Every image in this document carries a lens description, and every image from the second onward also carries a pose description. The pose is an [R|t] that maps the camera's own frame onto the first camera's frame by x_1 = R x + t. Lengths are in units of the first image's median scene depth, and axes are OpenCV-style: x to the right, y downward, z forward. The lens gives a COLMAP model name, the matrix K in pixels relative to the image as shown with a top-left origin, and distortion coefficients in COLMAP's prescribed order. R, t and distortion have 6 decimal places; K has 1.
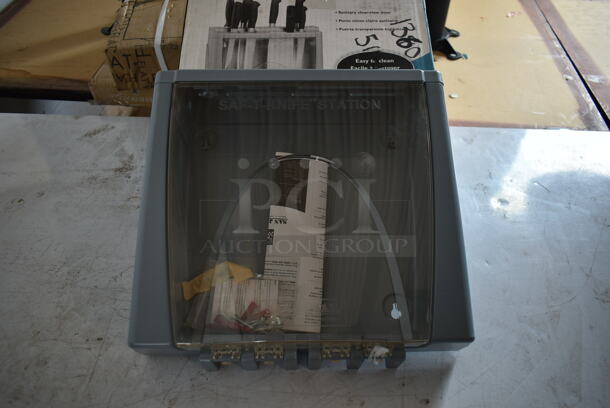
lens RADIAL K [[463.7, 0, 301.3], [0, 463.7, 205.2], [0, 0, 1]] dist [-0.038853, 0.022741]
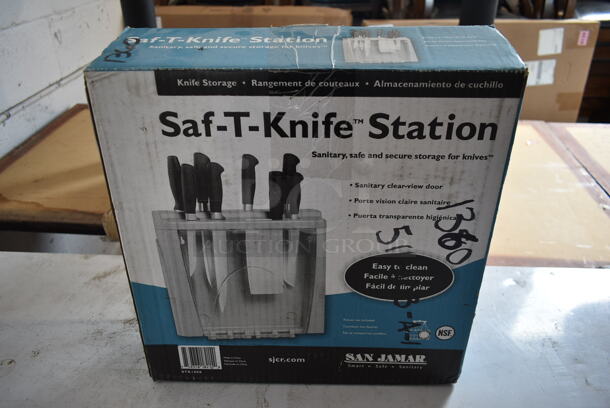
lens RADIAL K [[463.7, 0, 305.3], [0, 463.7, 205.4], [0, 0, 1]] dist [-0.038853, 0.022741]
pose [[0.998776, 0.021474, -0.044561, 0.044198], [0.021545, 0.622054, 0.782678, -0.896296], [0.044526, -0.782680, 0.620830, 0.615933]]
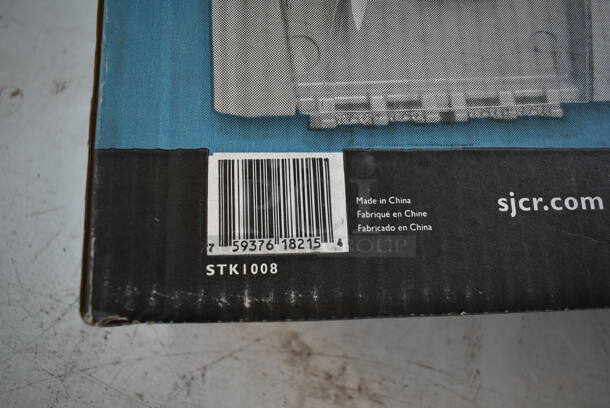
lens RADIAL K [[463.7, 0, 306.7], [0, 463.7, 205.3], [0, 0, 1]] dist [-0.038853, 0.022741]
pose [[0.997909, -0.019270, 0.061700, -0.162846], [0.004039, 0.971254, 0.238013, -0.184221], [-0.064513, -0.237266, 0.969300, 0.662204]]
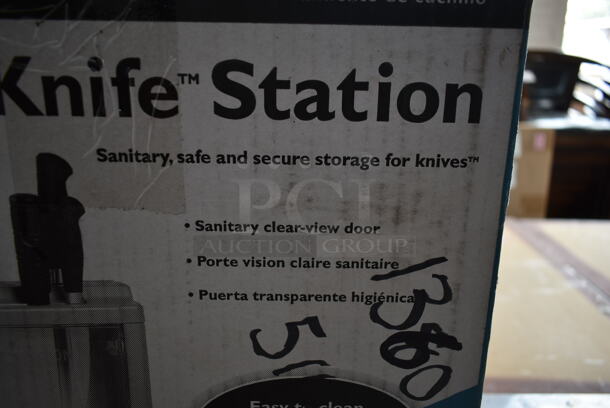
lens RADIAL K [[463.7, 0, 306.8], [0, 463.7, 200.9], [0, 0, 1]] dist [-0.038853, 0.022741]
pose [[0.999699, 0.017695, 0.016971, 0.146884], [-0.024318, 0.803898, 0.594270, -0.614901], [-0.003127, -0.594504, 0.804087, 0.799304]]
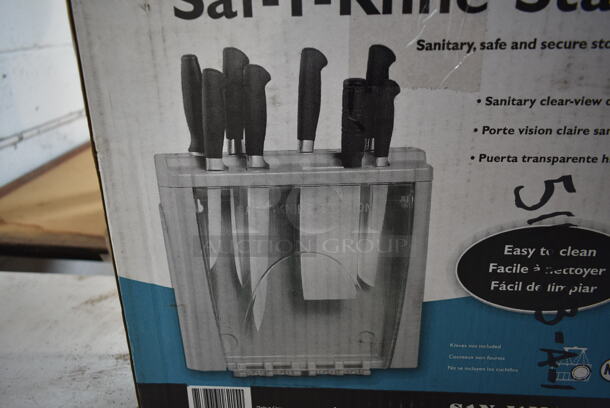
lens RADIAL K [[463.7, 0, 305.8], [0, 463.7, 202.6], [0, 0, 1]] dist [-0.038853, 0.022741]
pose [[0.995224, 0.015744, -0.096343, -0.024922], [0.054629, 0.728097, 0.683293, -0.630775], [0.080905, -0.685293, 0.723760, 0.686537]]
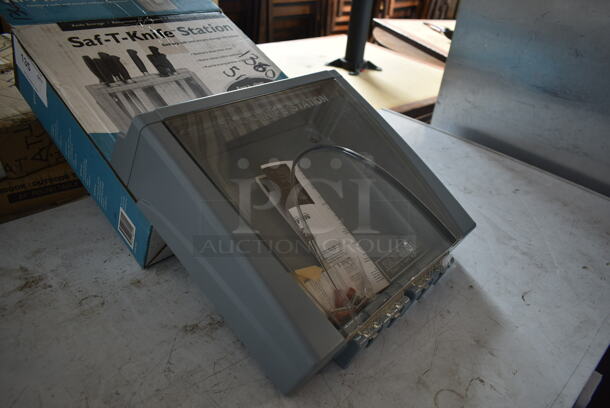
lens RADIAL K [[463.7, 0, 307.4], [0, 463.7, 206.5], [0, 0, 1]] dist [-0.038853, 0.022741]
pose [[0.677605, -0.339262, 0.652498, -0.565151], [0.445528, 0.895264, 0.002815, 0.008694], [-0.585113, 0.288798, 0.757785, 0.148475]]
